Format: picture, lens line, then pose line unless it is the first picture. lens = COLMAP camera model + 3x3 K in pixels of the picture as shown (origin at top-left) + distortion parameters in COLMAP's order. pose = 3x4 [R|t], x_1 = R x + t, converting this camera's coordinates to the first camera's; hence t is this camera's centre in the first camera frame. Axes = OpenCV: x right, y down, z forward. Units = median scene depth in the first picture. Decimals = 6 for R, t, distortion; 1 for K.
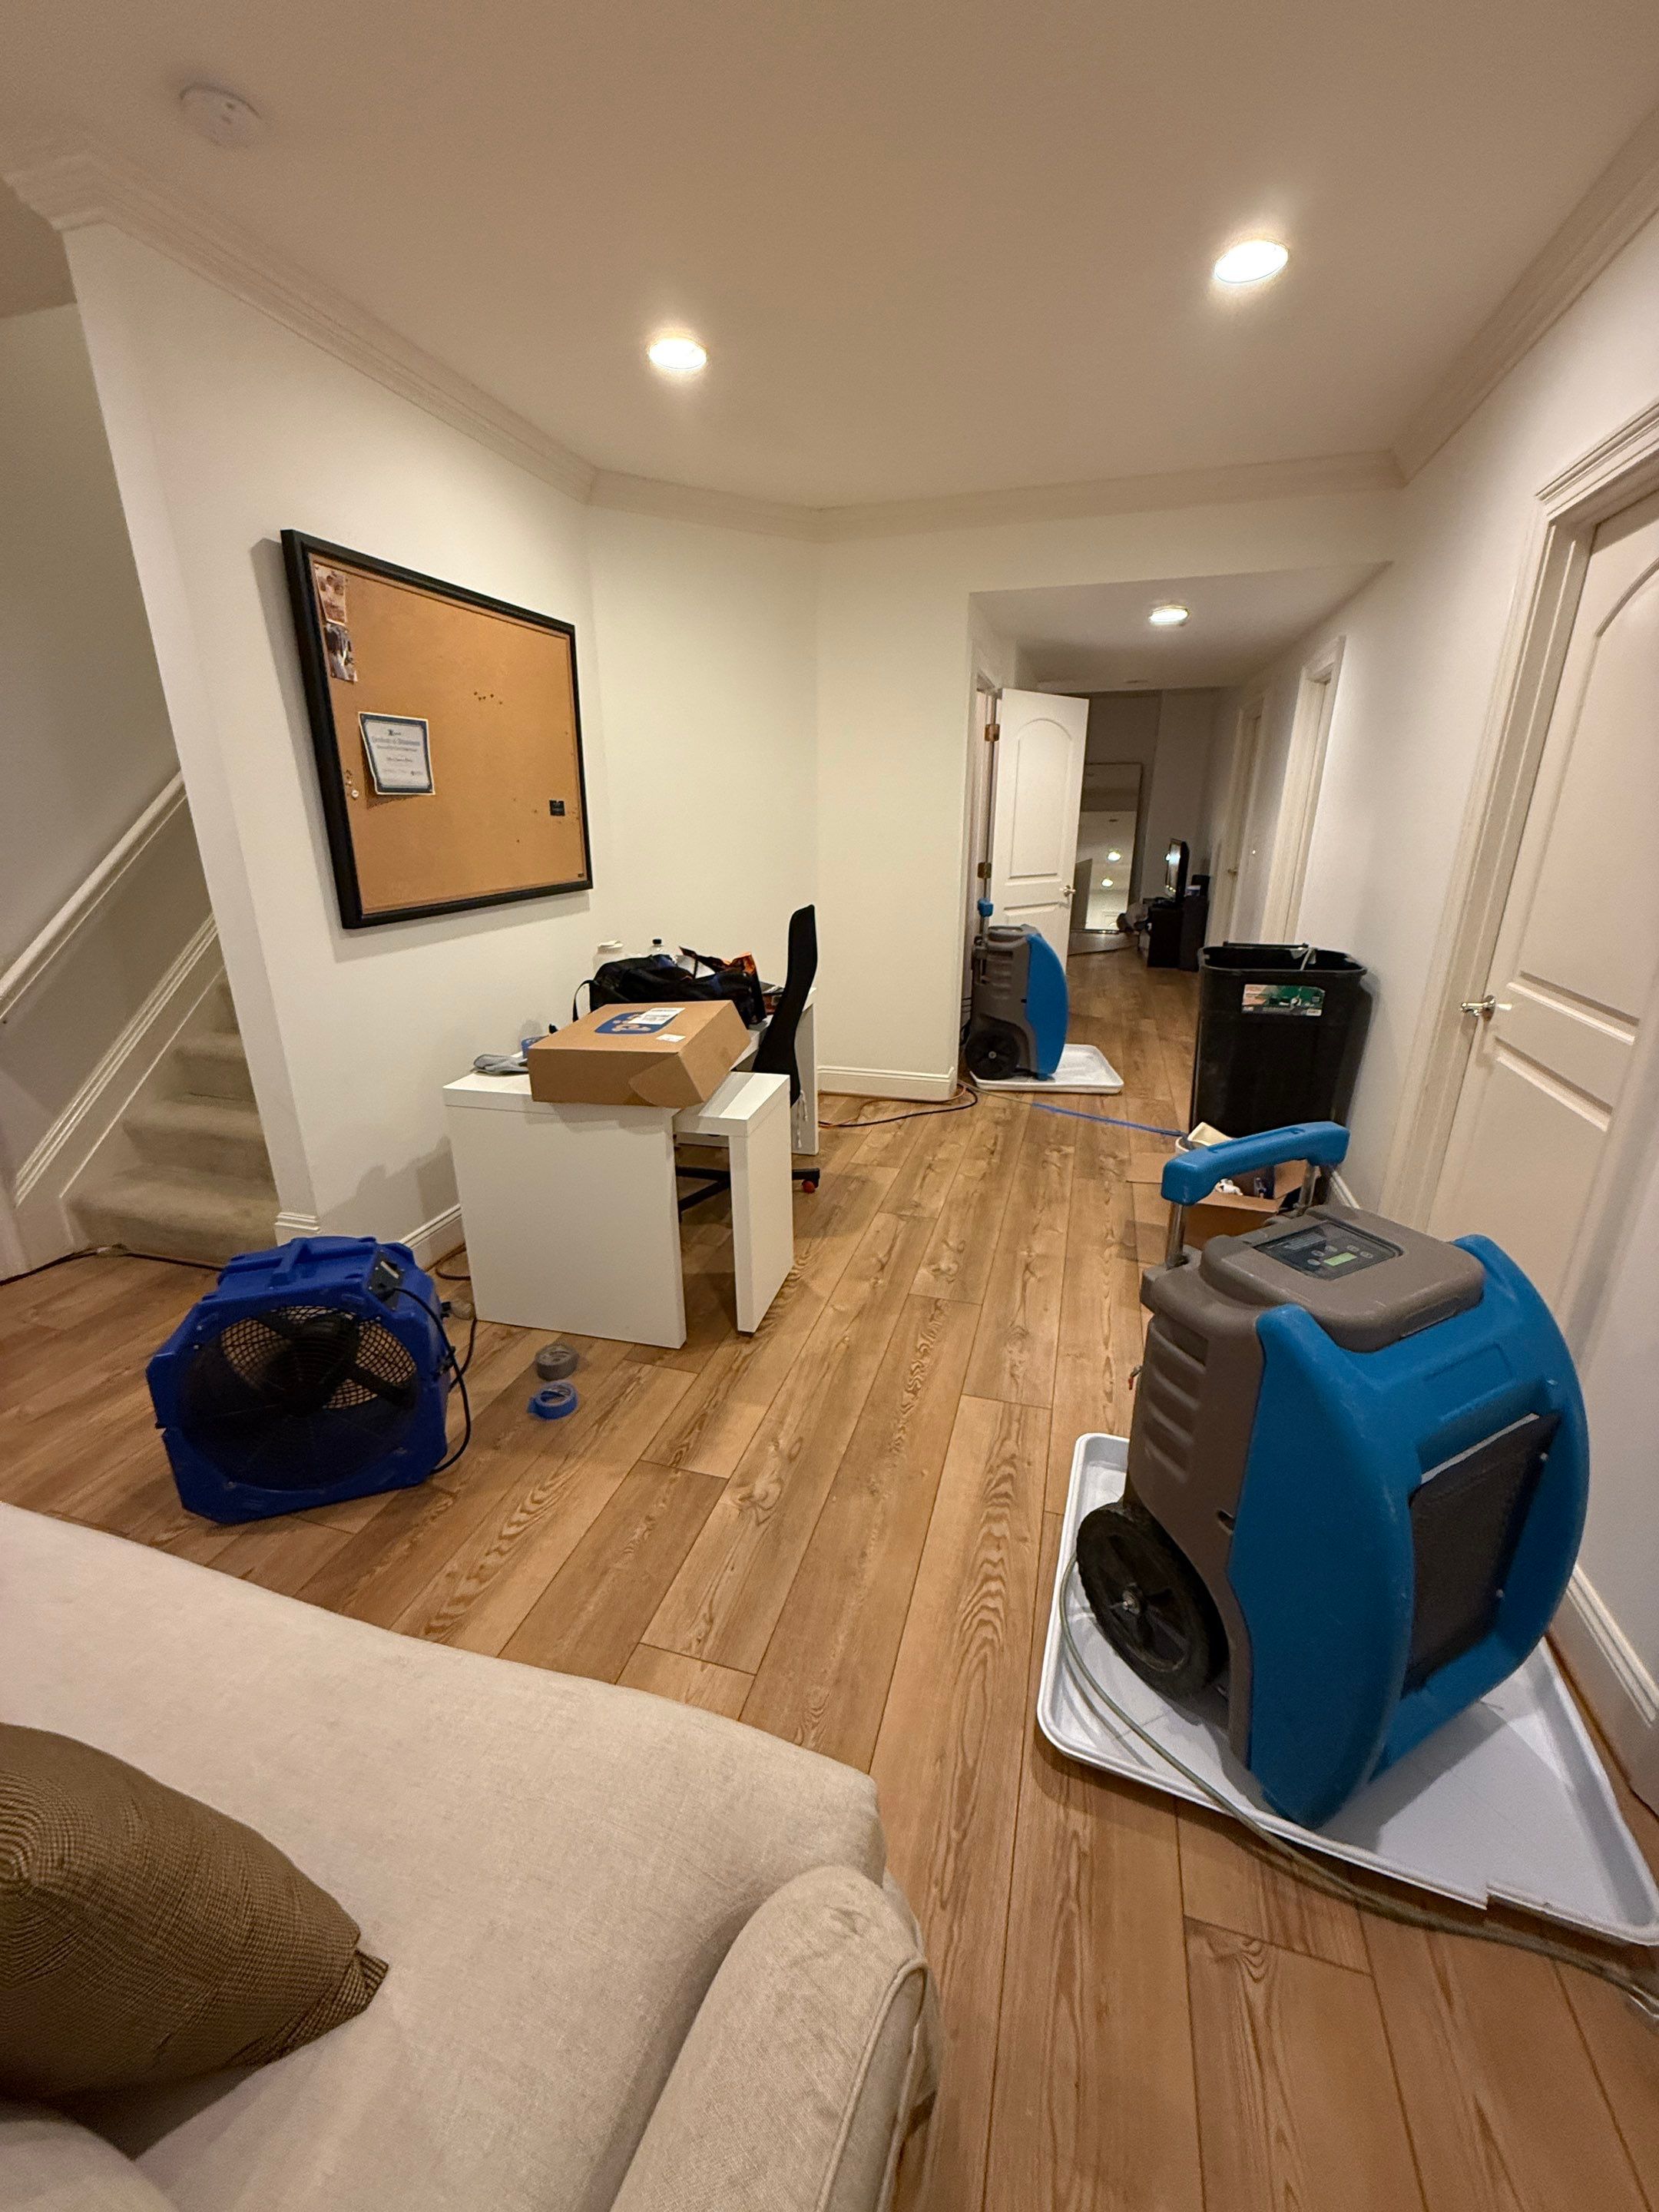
lens RADIAL K [[902.1, 0, 833.6], [0, 902.1, 1112.0], [0, 0, 1]] dist [0.003317, 0.000437]
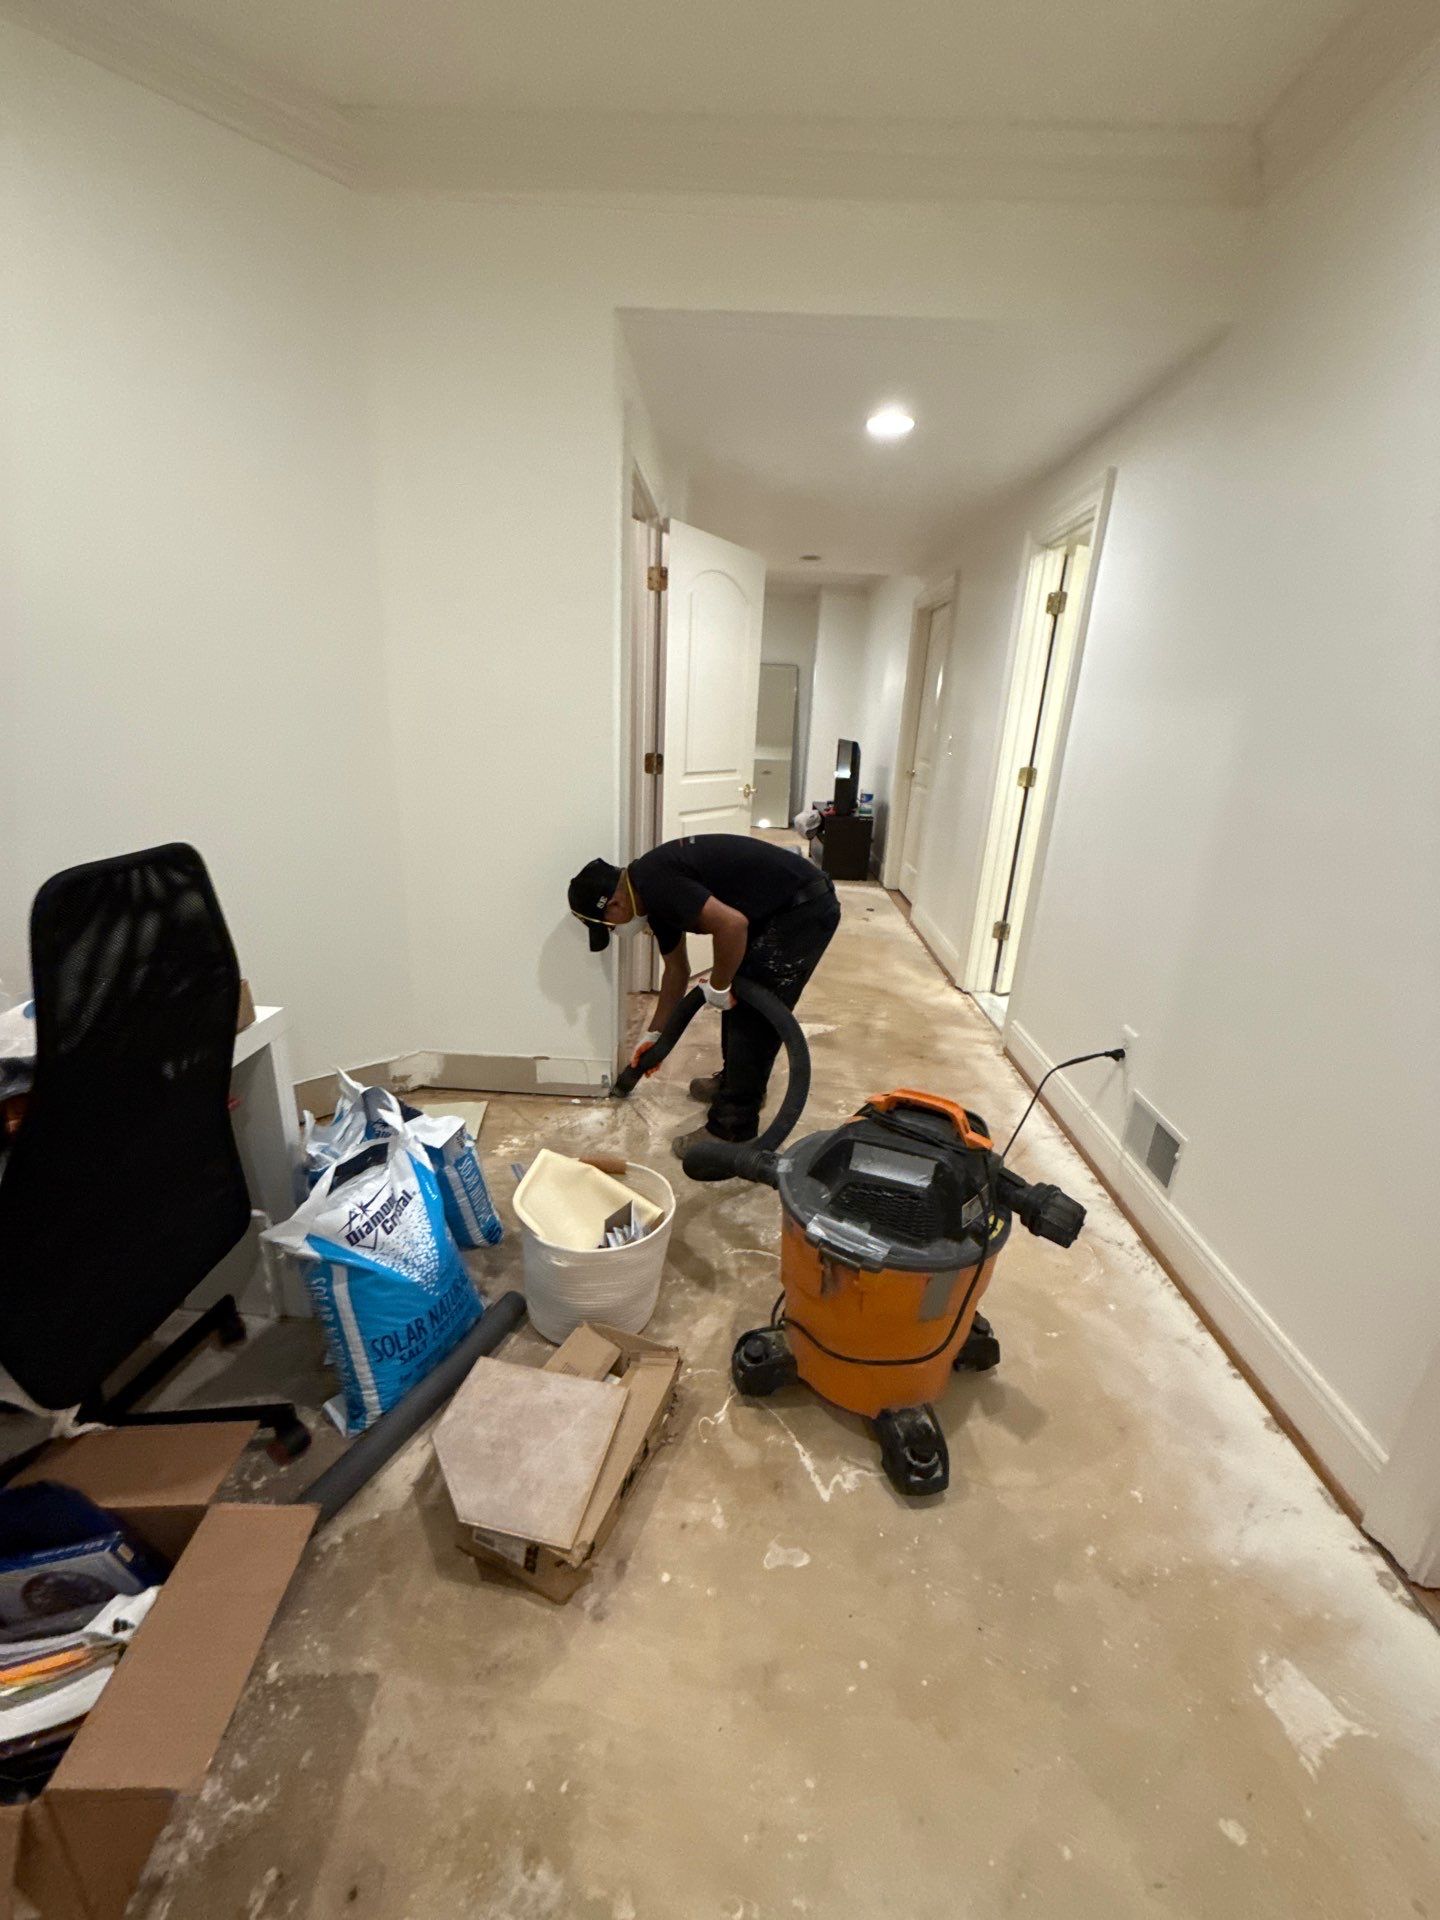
lens RADIAL K [[783.0, 0, 721.9], [0, 783.0, 965.5], [0, 0, 1]] dist [0.003317, 0.000437]
pose [[0.966110, -0.038408, 0.255258, 0.049799], [0.041413, 0.999122, -0.006405, -0.095553], [-0.254788, 0.016759, 0.966852, 0.368054]]
